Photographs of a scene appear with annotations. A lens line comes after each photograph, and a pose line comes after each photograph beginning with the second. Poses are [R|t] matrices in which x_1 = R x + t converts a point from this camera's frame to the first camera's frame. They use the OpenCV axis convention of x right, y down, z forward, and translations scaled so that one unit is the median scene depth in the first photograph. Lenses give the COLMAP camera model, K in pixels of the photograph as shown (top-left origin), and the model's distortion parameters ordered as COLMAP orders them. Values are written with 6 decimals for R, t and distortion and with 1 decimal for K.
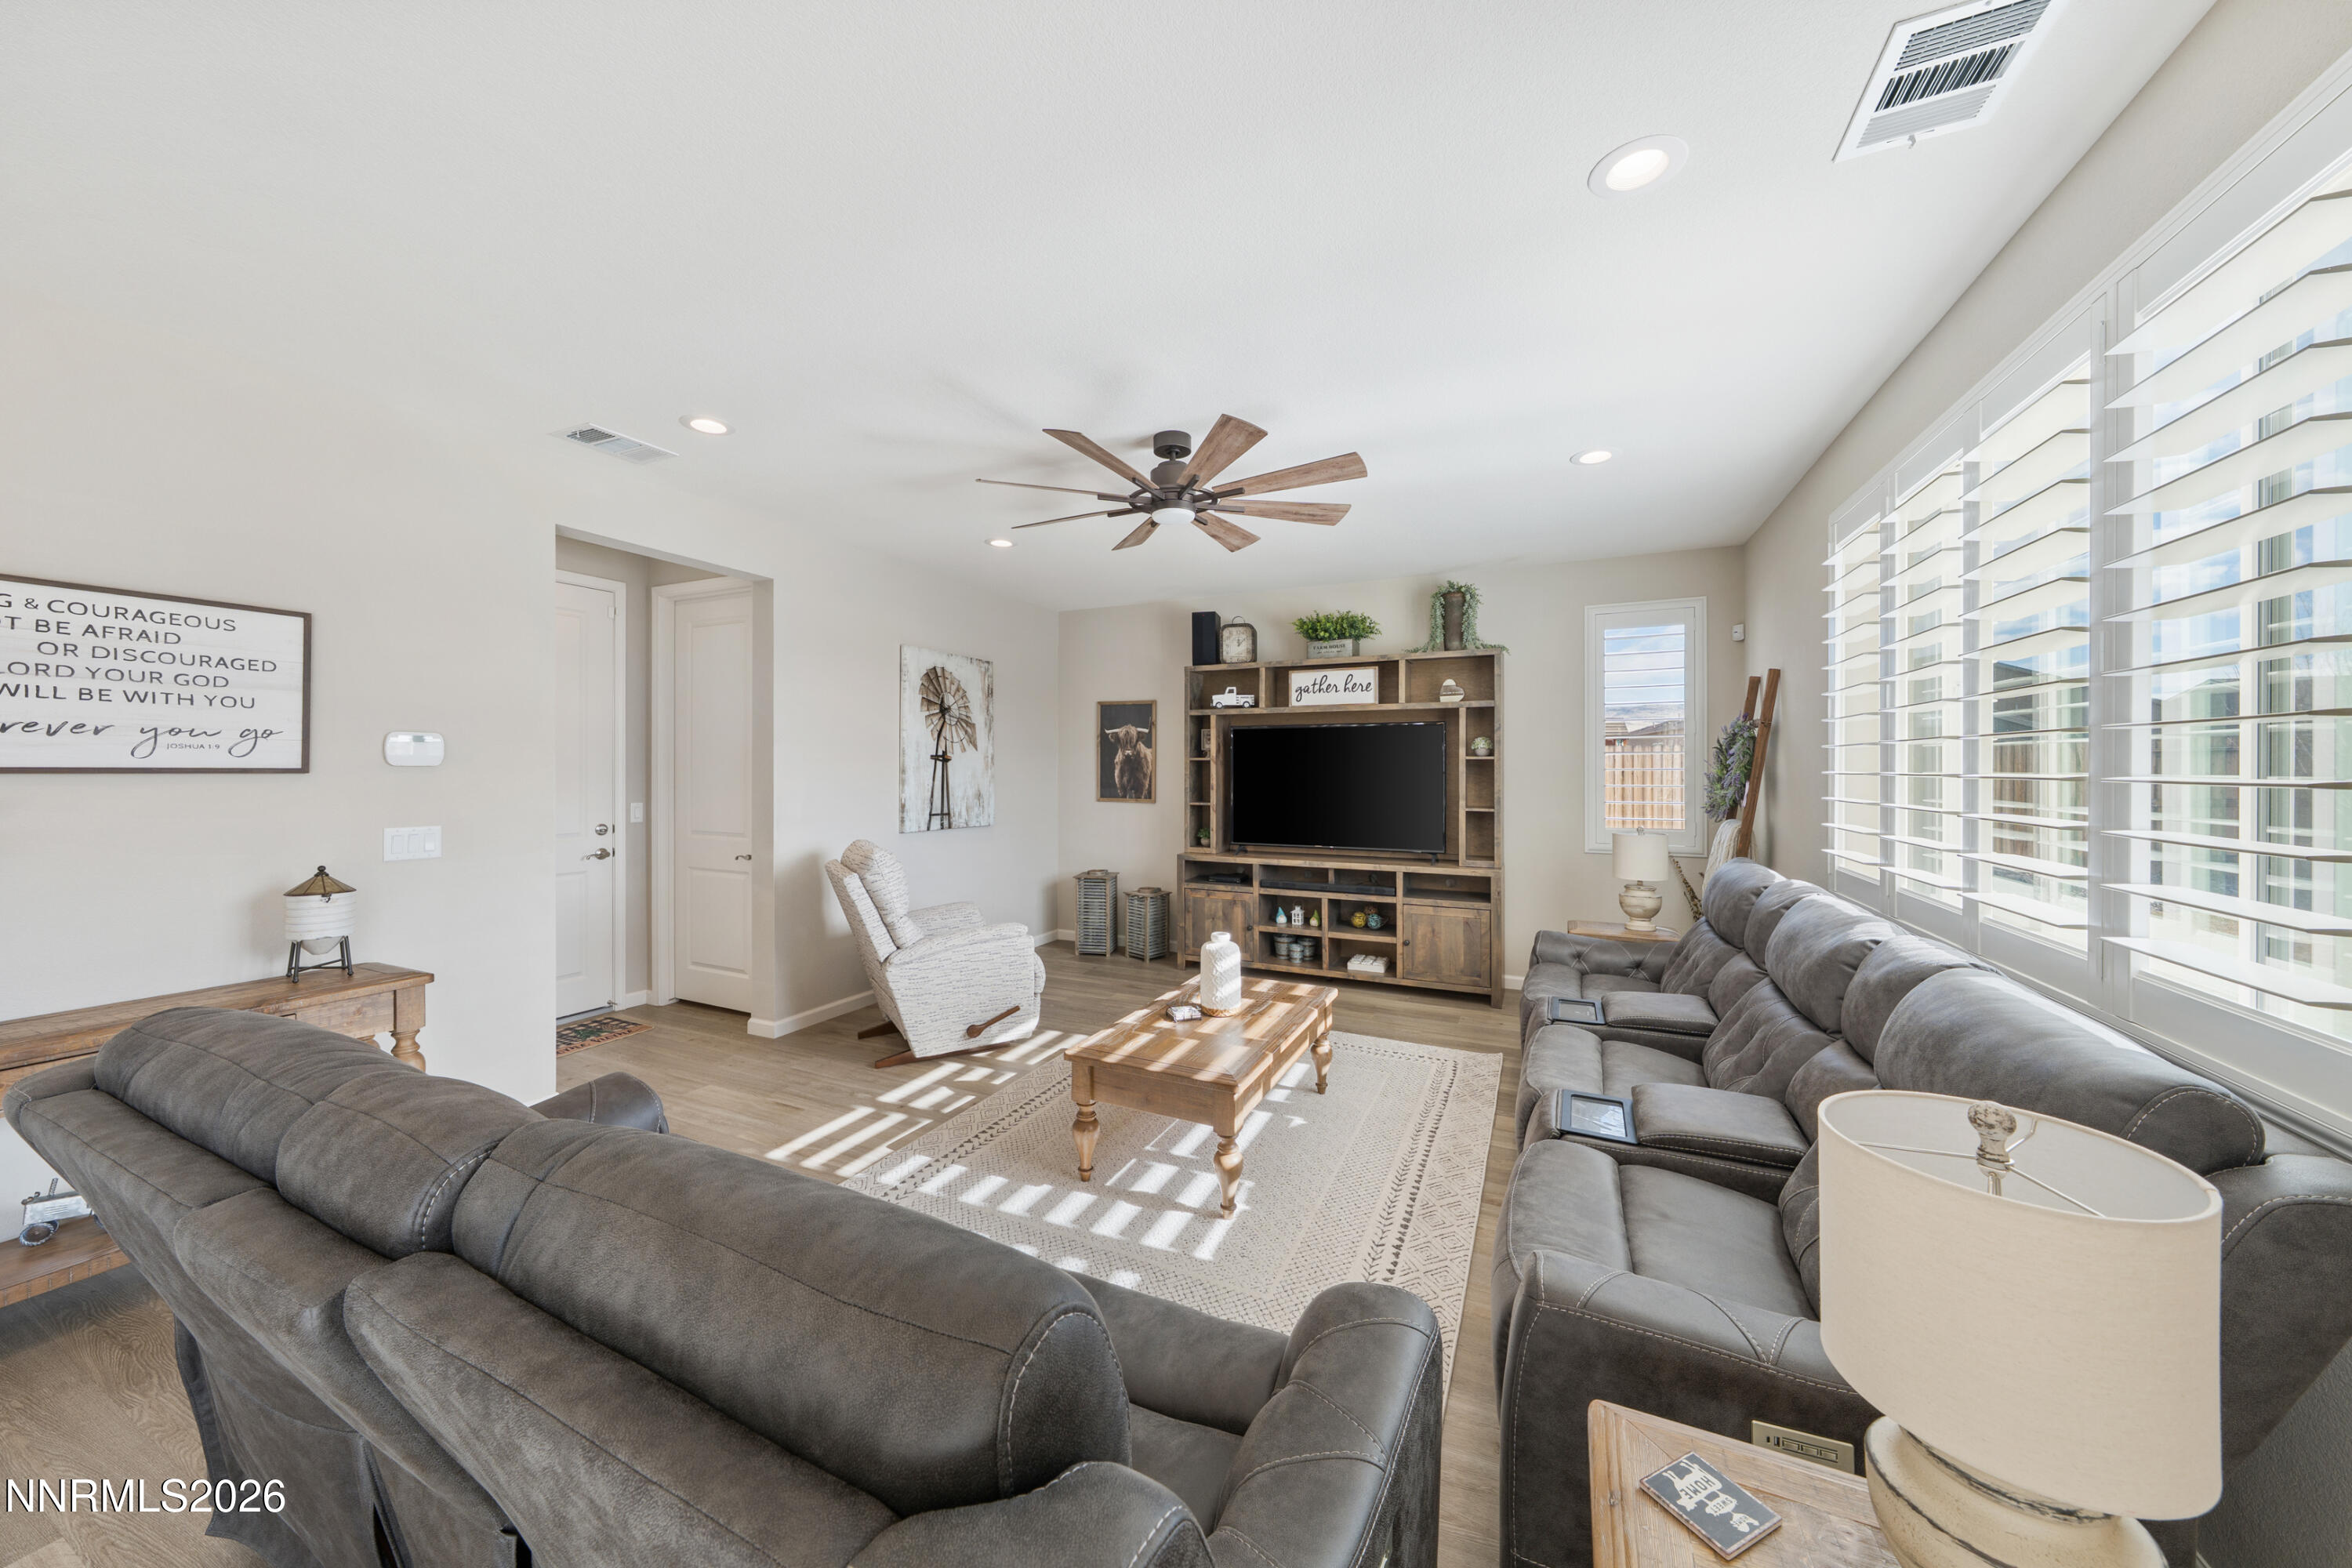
lens RADIAL K [[801.0, 0, 1173.3], [0, 801.0, 768.3], [0, 0, 1]] dist [-0.000201, -0.000874]
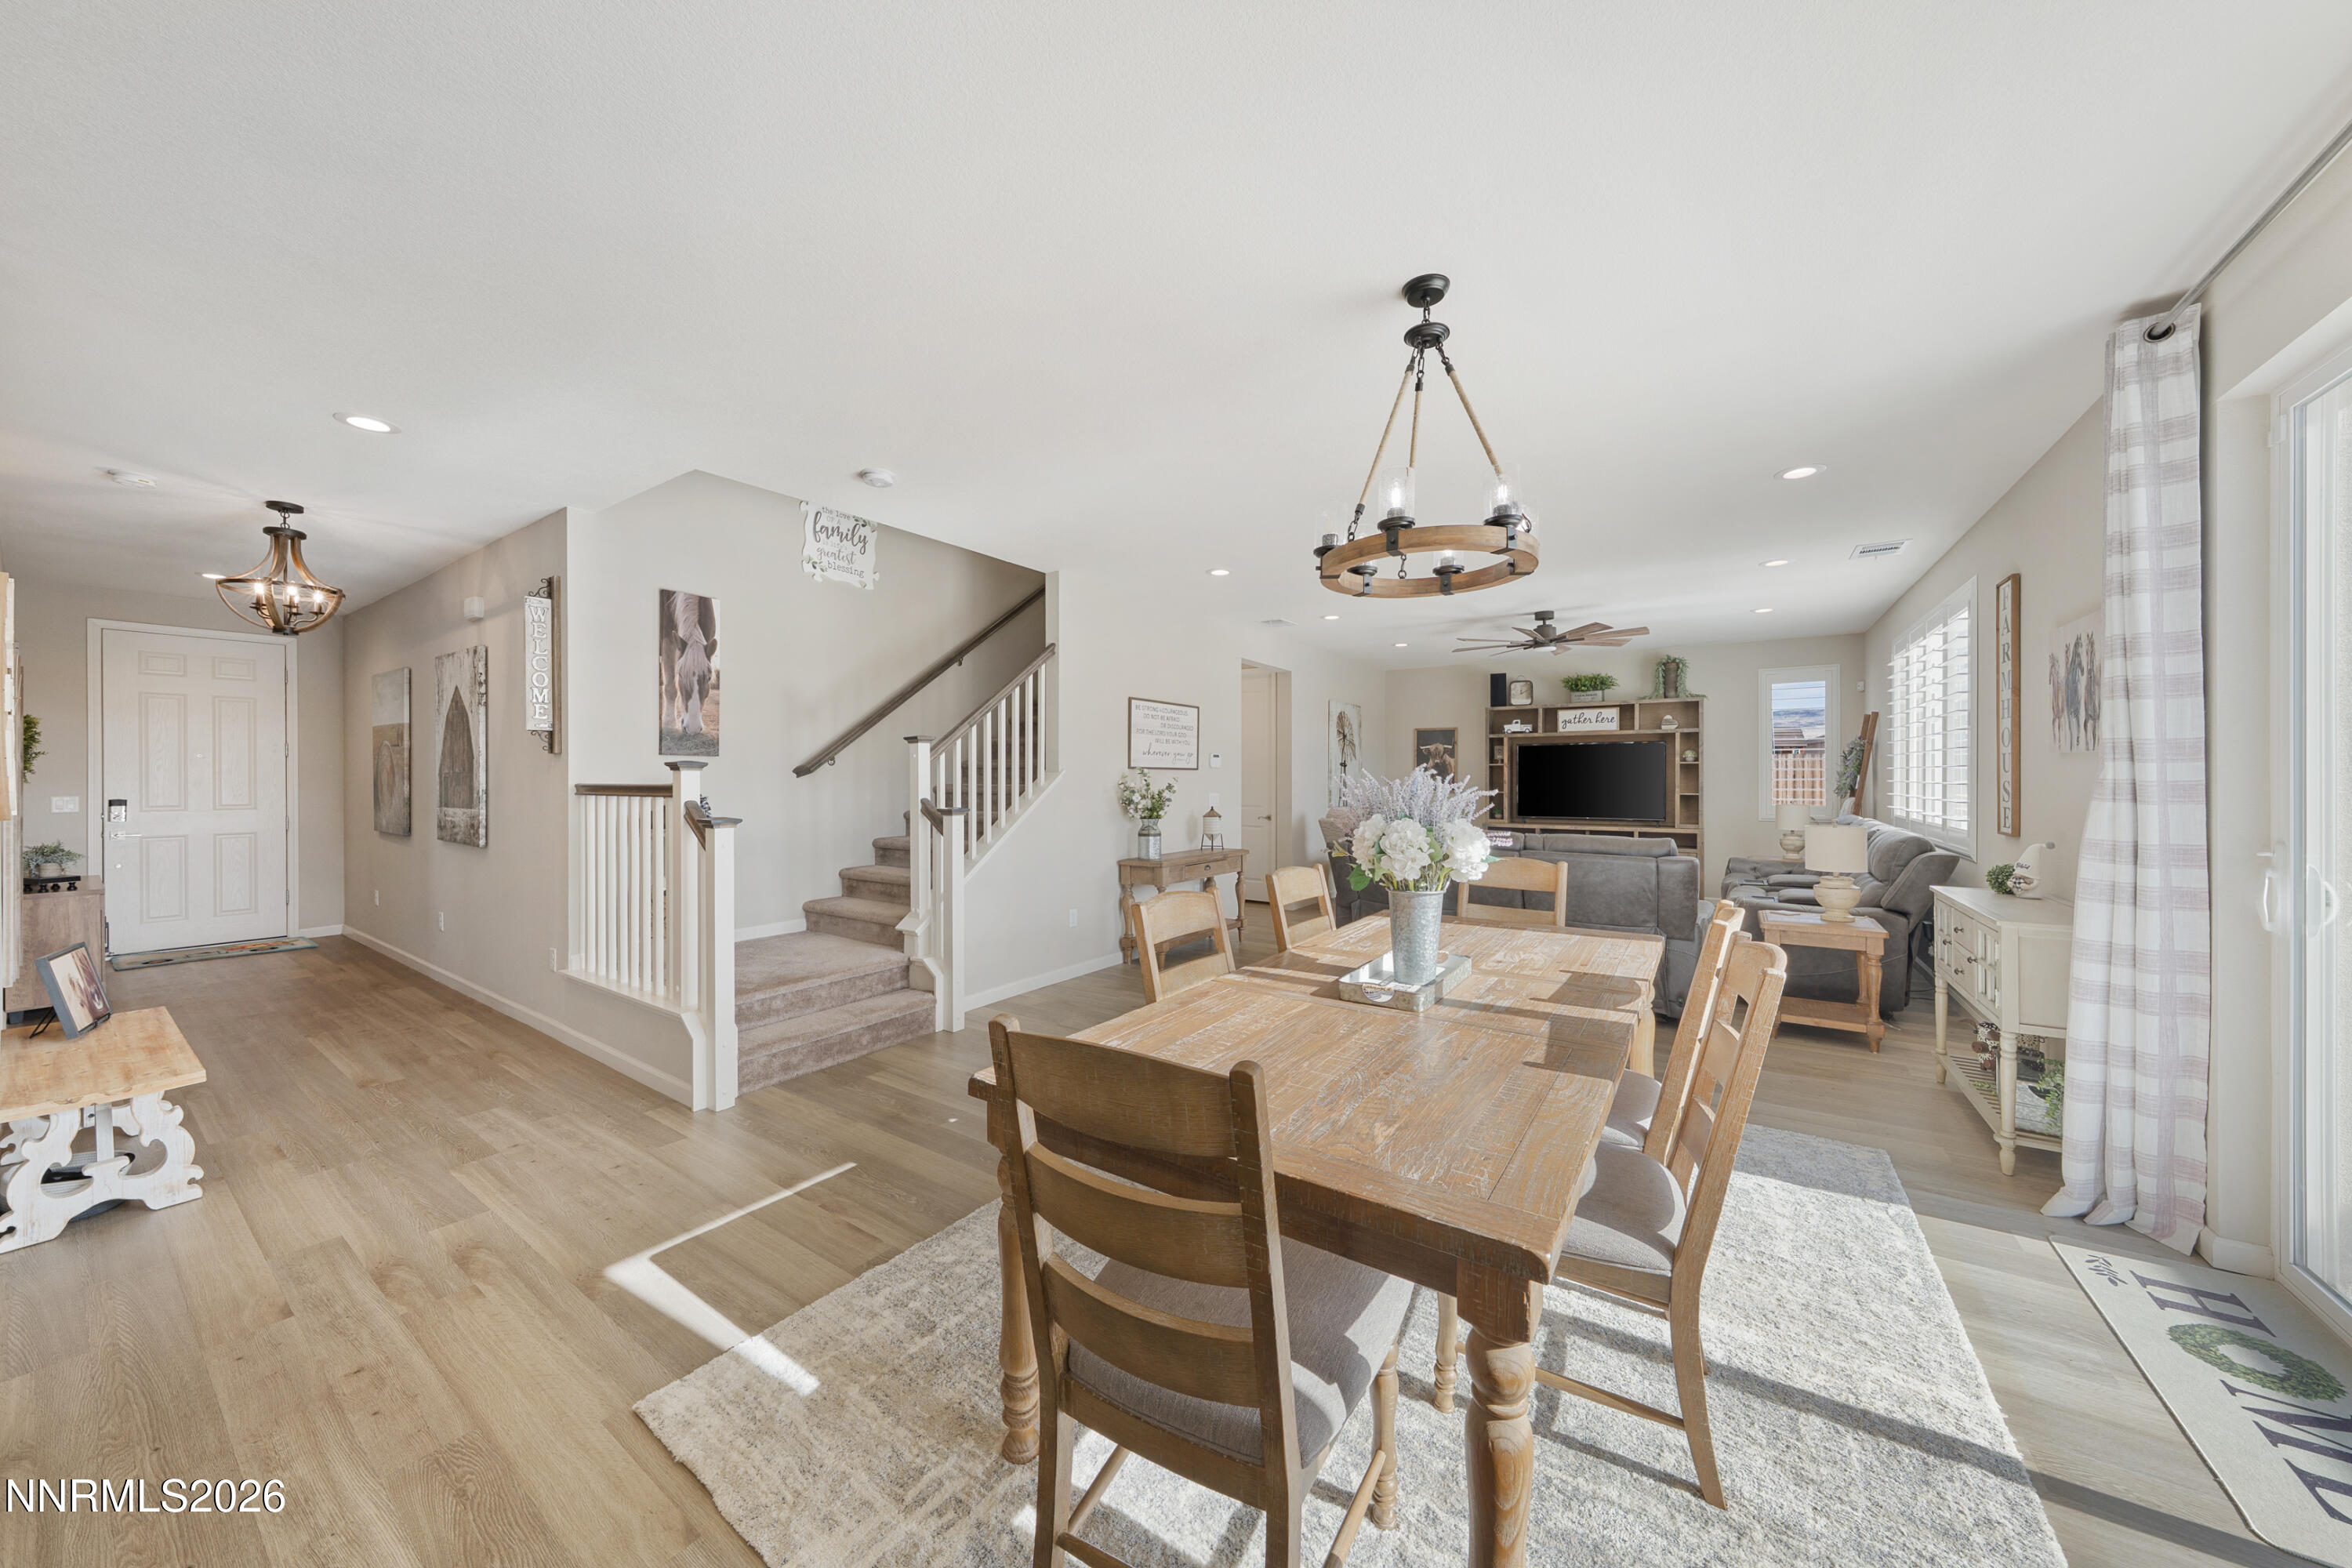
lens RADIAL K [[801.0, 0, 1170.9], [0, 801.0, 780.6], [0, 0, 1]] dist [-0.000201, -0.000874]
pose [[0.986810, -0.002397, -0.161865, -0.405595], [0.002877, 0.999992, 0.002731, 0.016282], [0.161857, -0.003161, 0.986809, -0.806269]]
